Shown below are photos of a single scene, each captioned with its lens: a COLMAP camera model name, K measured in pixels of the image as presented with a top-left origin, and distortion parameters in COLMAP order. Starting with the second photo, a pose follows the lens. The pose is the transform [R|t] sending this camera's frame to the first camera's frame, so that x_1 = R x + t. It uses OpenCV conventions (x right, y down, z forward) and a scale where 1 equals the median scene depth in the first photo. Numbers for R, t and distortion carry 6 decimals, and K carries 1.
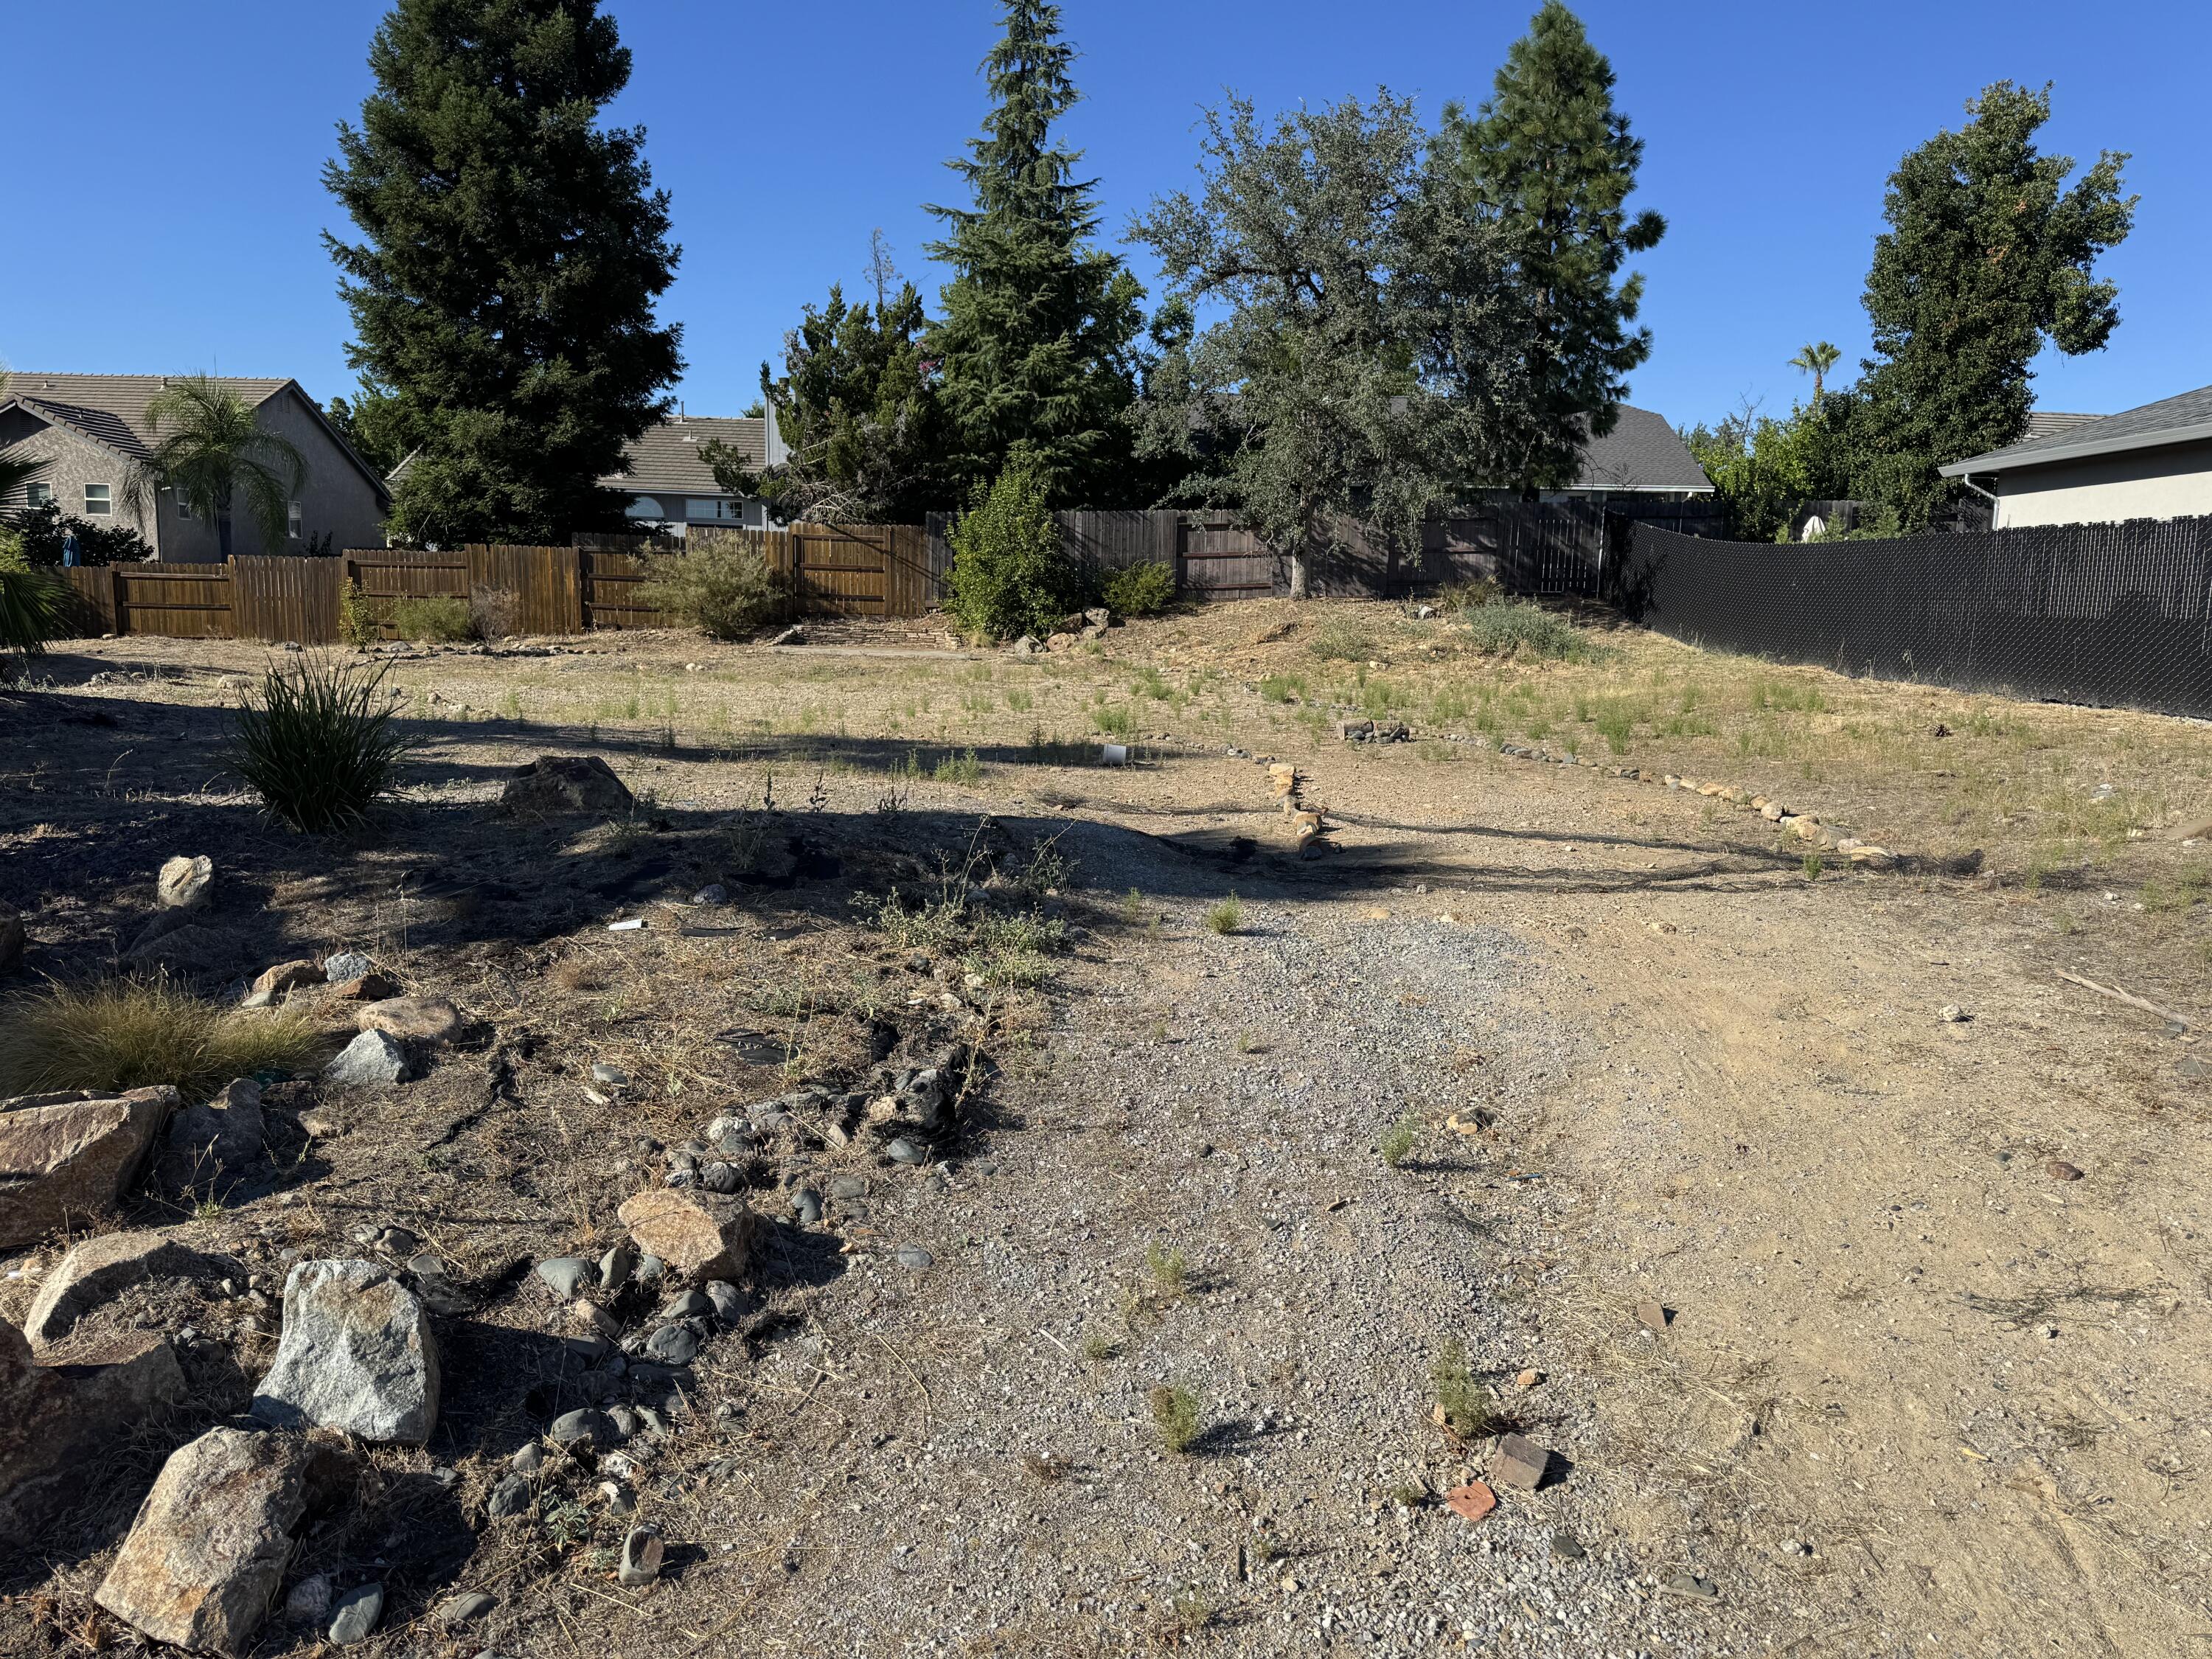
lens RADIAL K [[1567.0, 0, 1109.8], [0, 1567.0, 840.8], [0, 0, 1]] dist [0.108990, -0.156265]
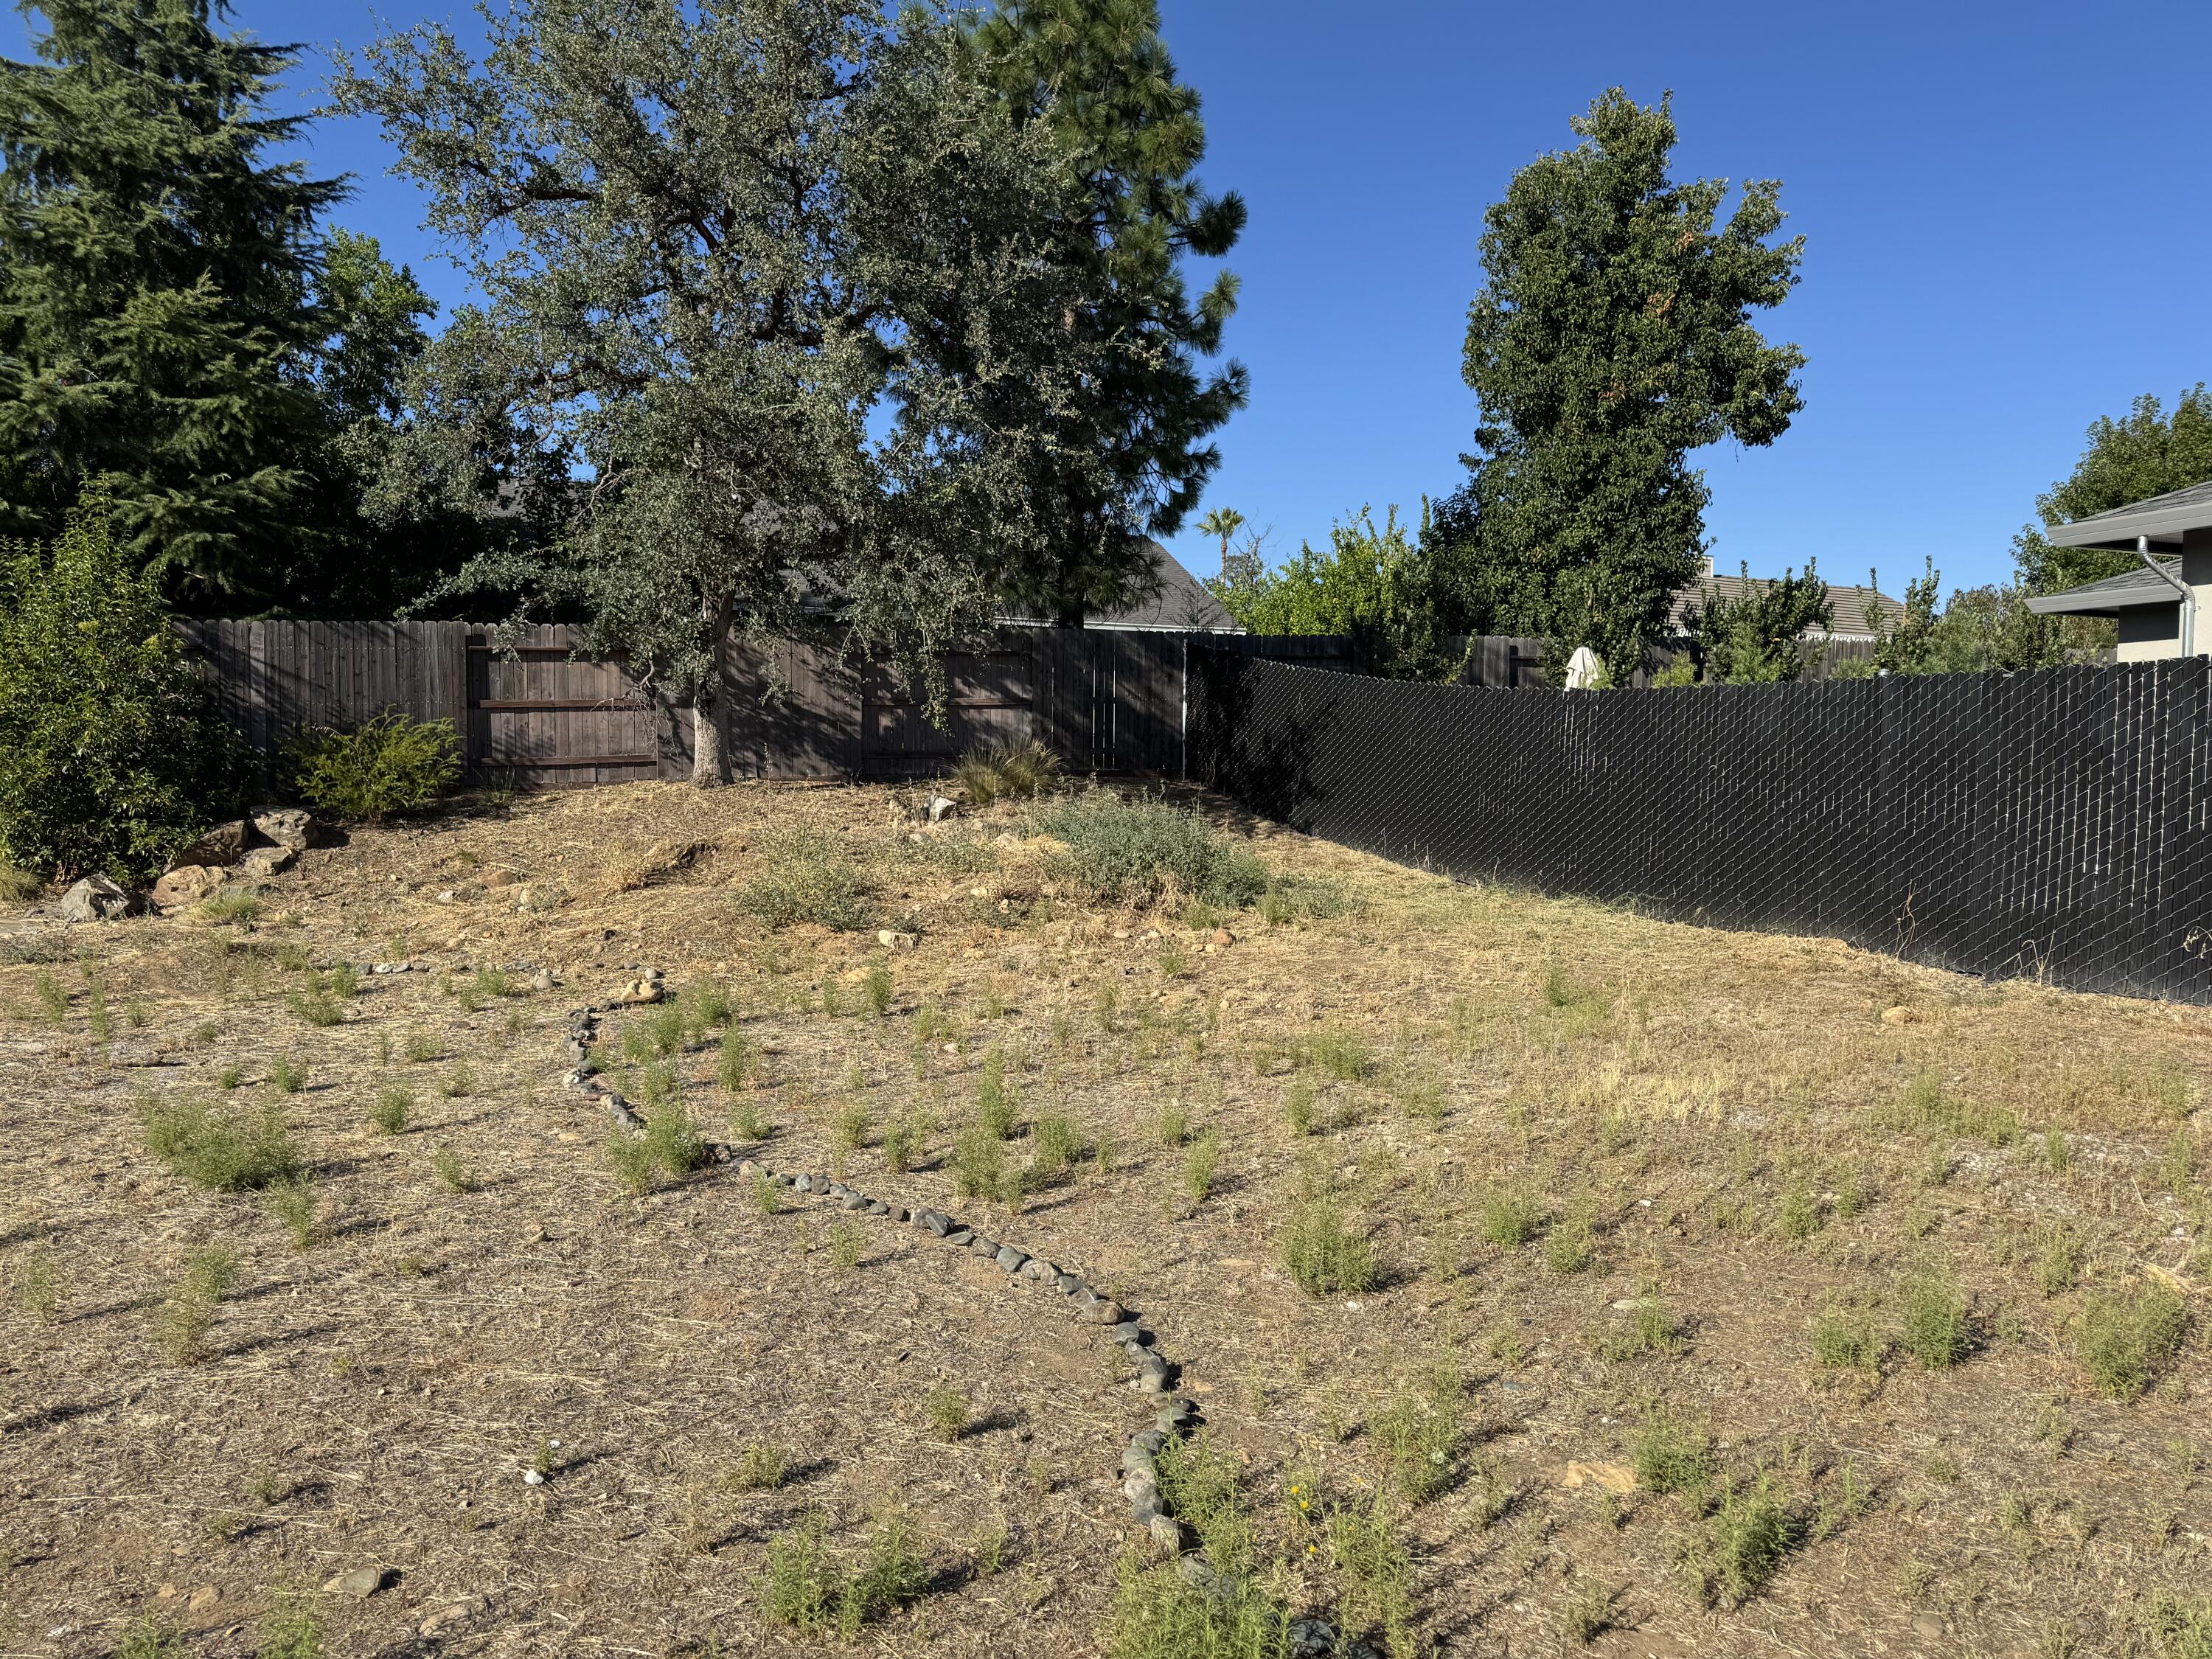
lens RADIAL K [[1542.8, 0, 1091.0], [0, 1542.8, 825.4], [0, 0, 1]] dist [0.112989, -0.161371]
pose [[0.932732, -0.025614, 0.359659, 0.049366], [0.064075, 0.993372, -0.095424, -0.078685], [-0.354832, 0.112050, 0.928191, 0.447178]]
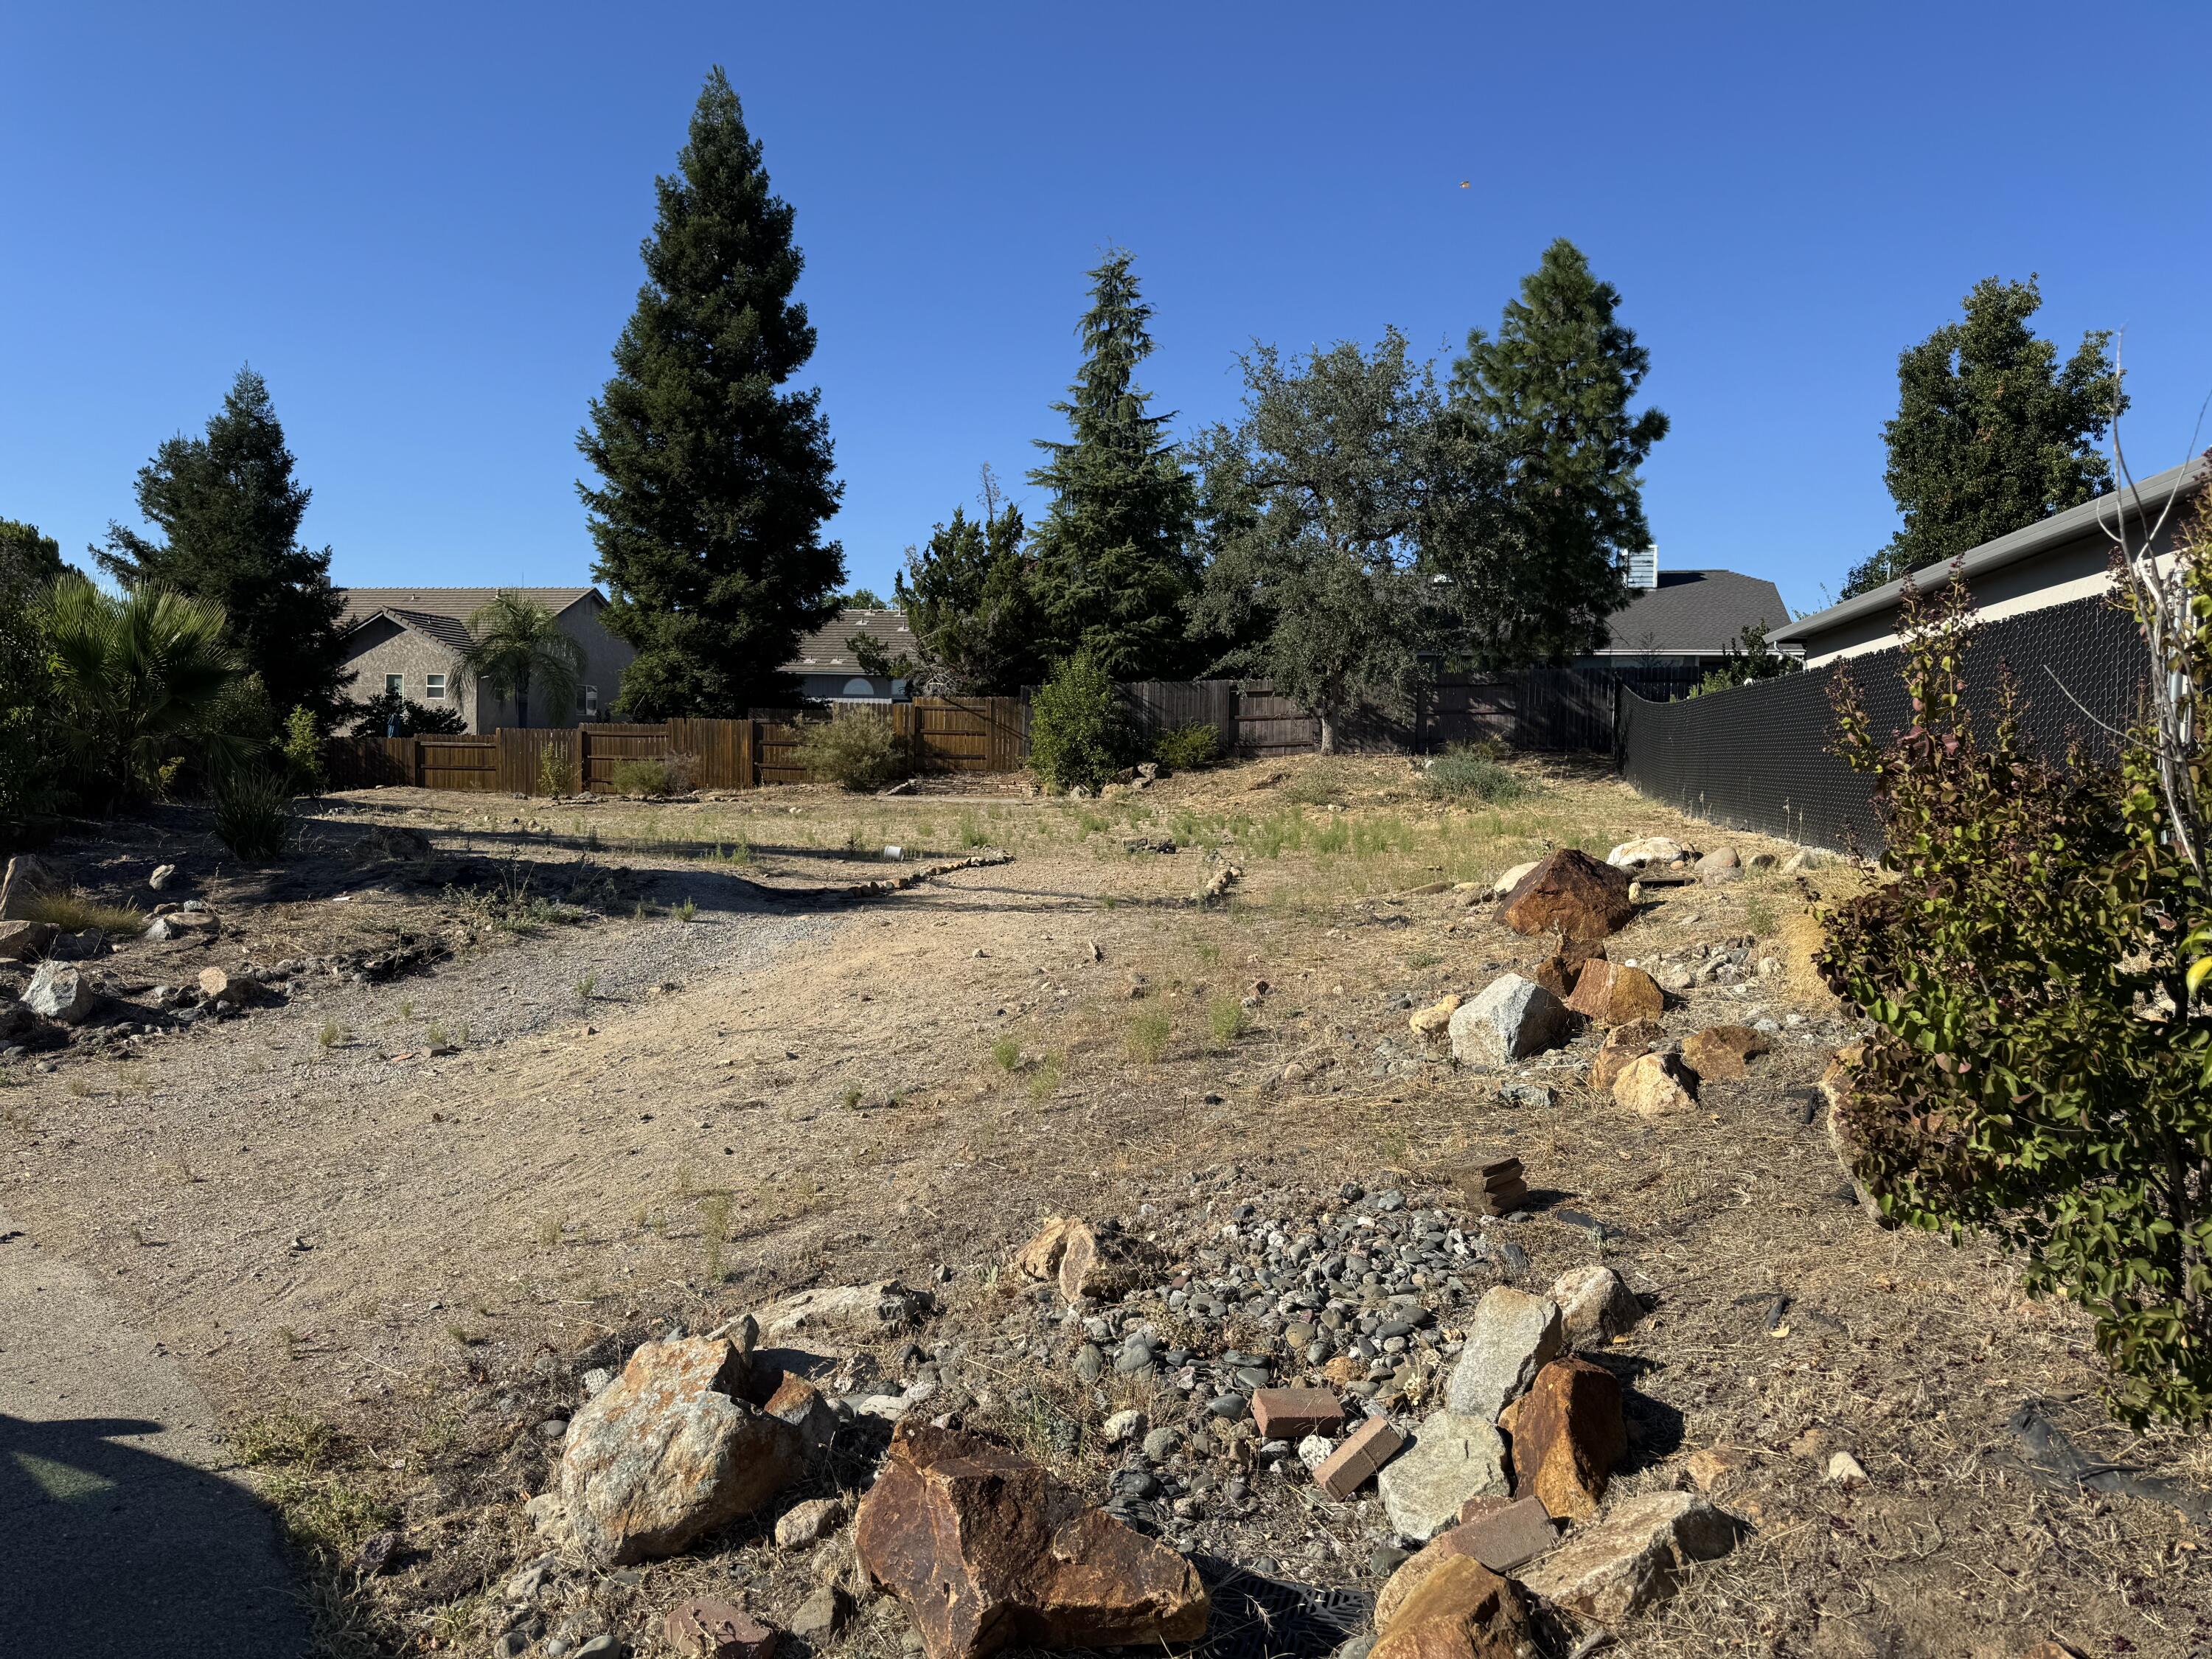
lens RADIAL K [[1562.2, 0, 1090.8], [0, 1562.2, 836.1], [0, 0, 1]] dist [0.155116, -0.261113]
pose [[0.977488, 0.004073, -0.210950, 0.193014], [-0.026727, 0.994150, -0.104653, 0.029668], [0.209290, 0.107935, 0.971879, -0.141068]]
